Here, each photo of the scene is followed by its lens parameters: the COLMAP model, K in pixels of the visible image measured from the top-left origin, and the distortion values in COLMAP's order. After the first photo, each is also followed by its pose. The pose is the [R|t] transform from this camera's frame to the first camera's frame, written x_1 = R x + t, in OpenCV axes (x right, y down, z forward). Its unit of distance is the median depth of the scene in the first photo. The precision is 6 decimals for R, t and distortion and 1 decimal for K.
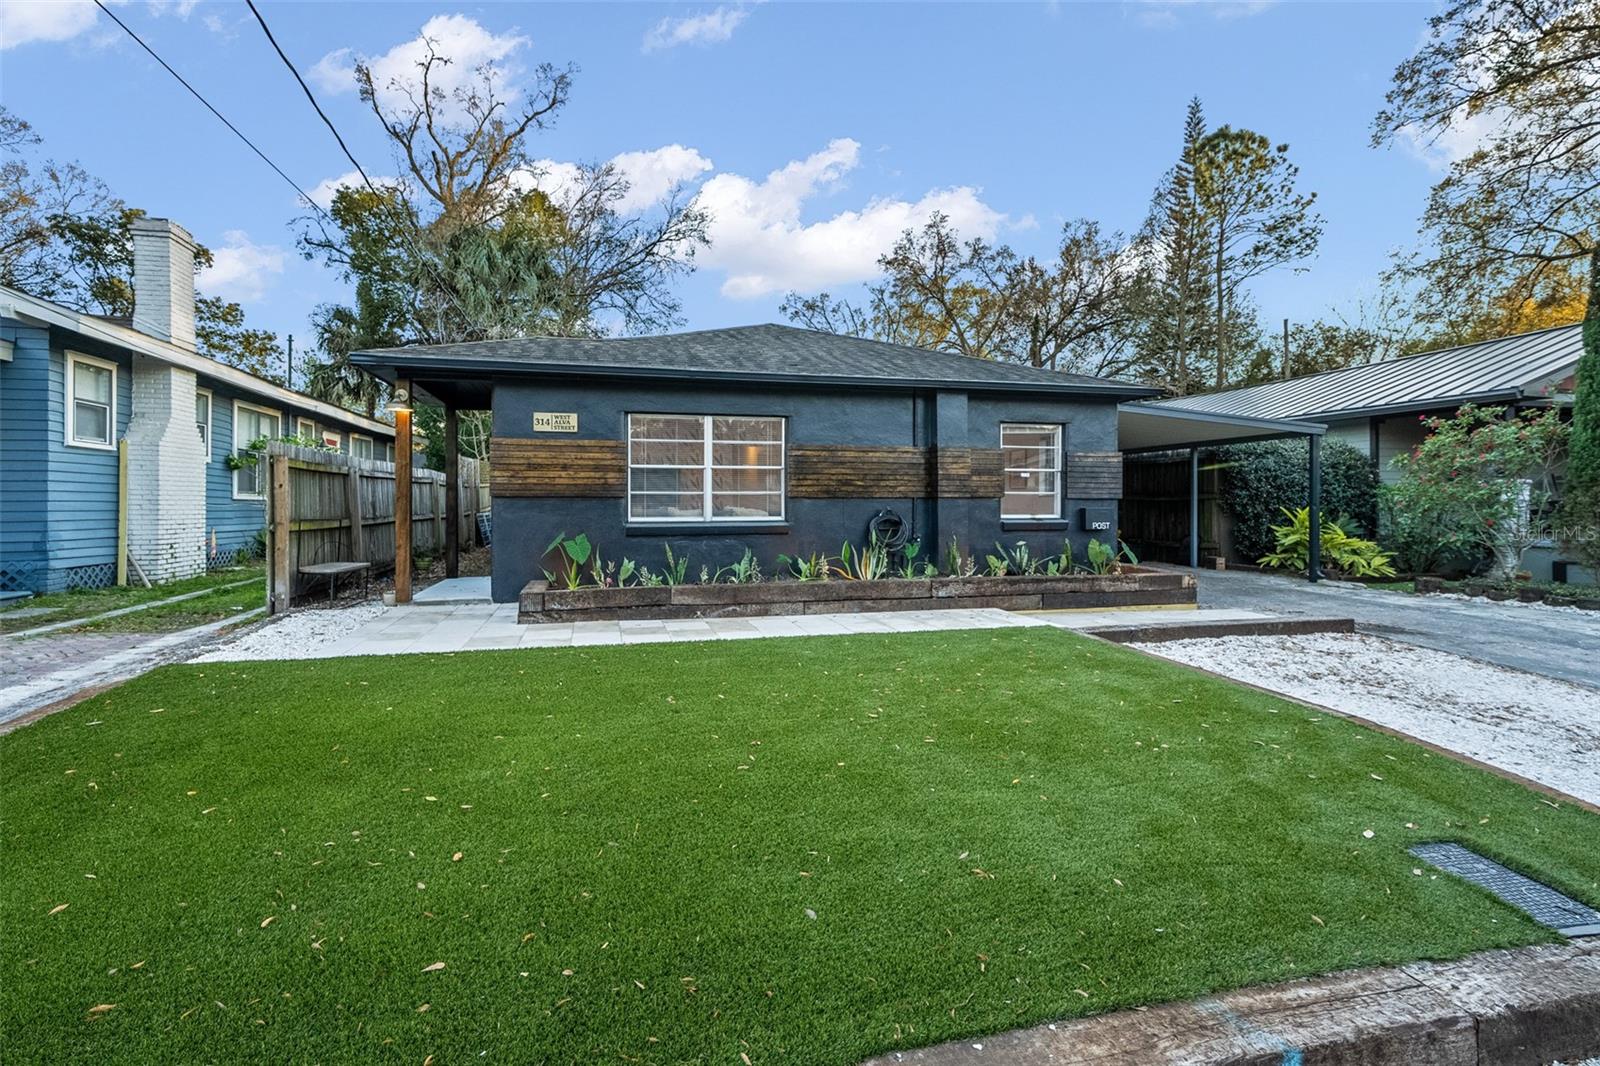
lens RADIAL K [[751.6, 0, 821.1], [0, 751.6, 504.5], [0, 0, 1]] dist [0.004706, 0.002323]
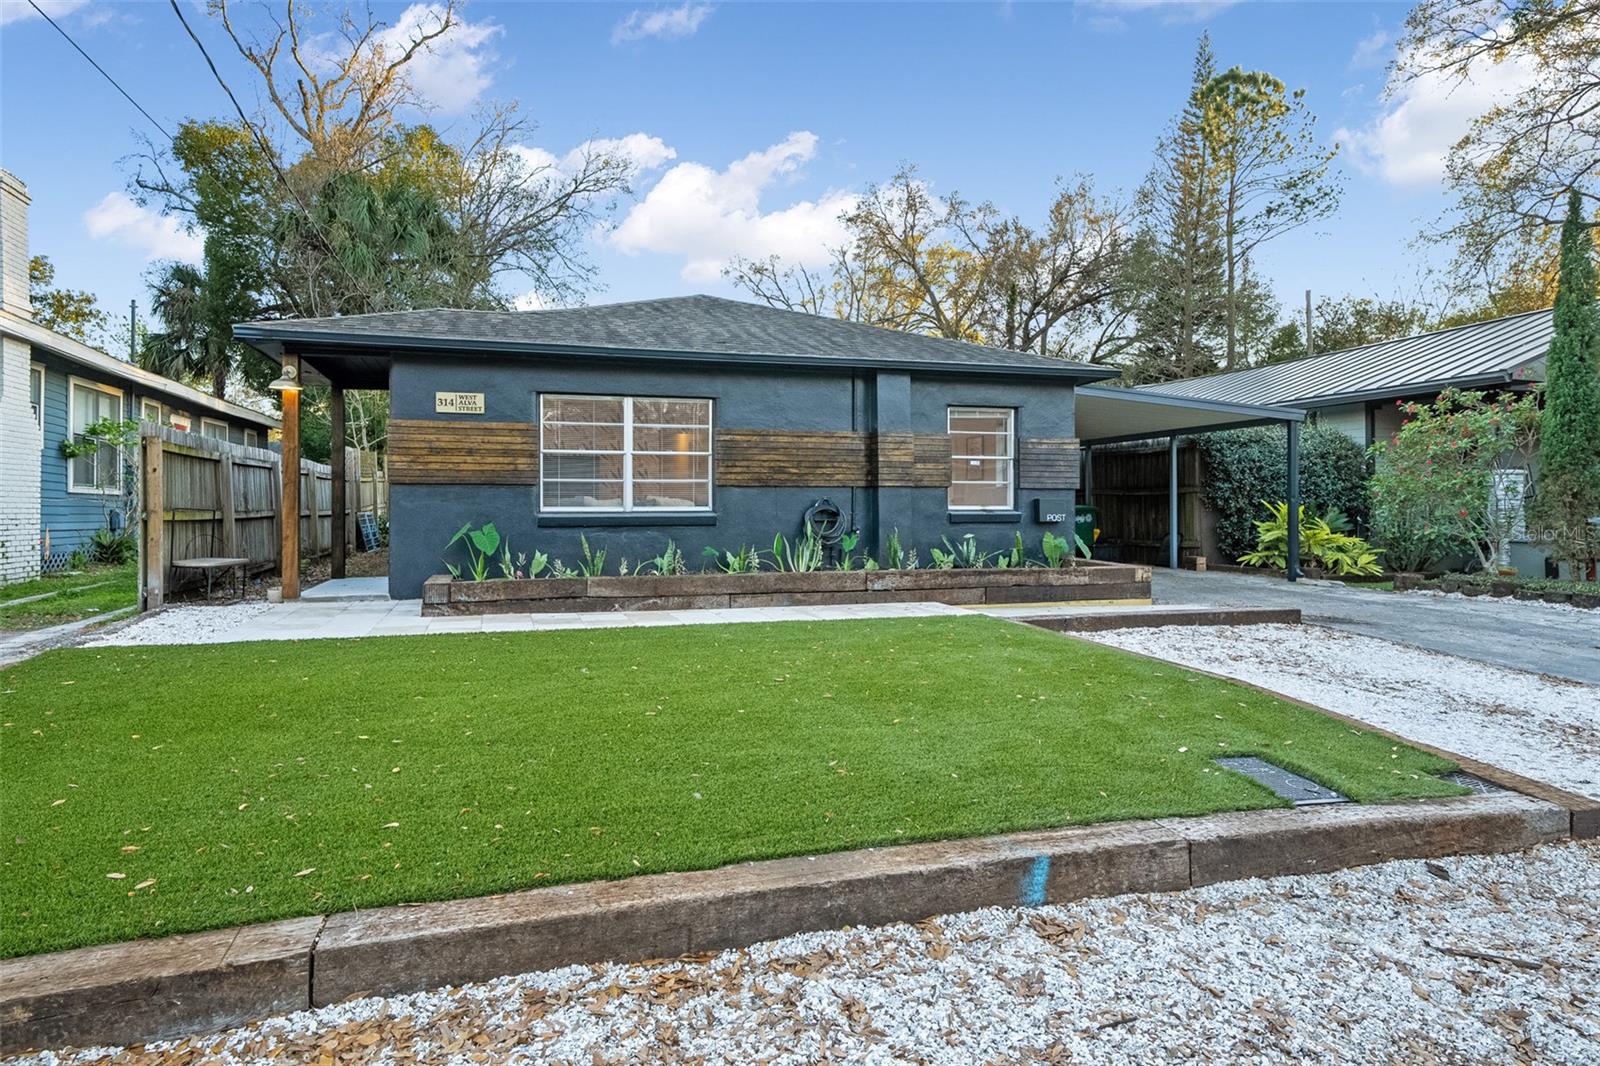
lens RADIAL K [[913.2, 0, 815.4], [0, 913.2, 506.1], [0, 0, 1]] dist [0.019136, 0.001366]
pose [[0.999013, -0.000957, 0.044399, 0.027313], [0.001100, 0.999994, -0.003191, 0.018450], [-0.044395, 0.003237, 0.999009, -0.121384]]
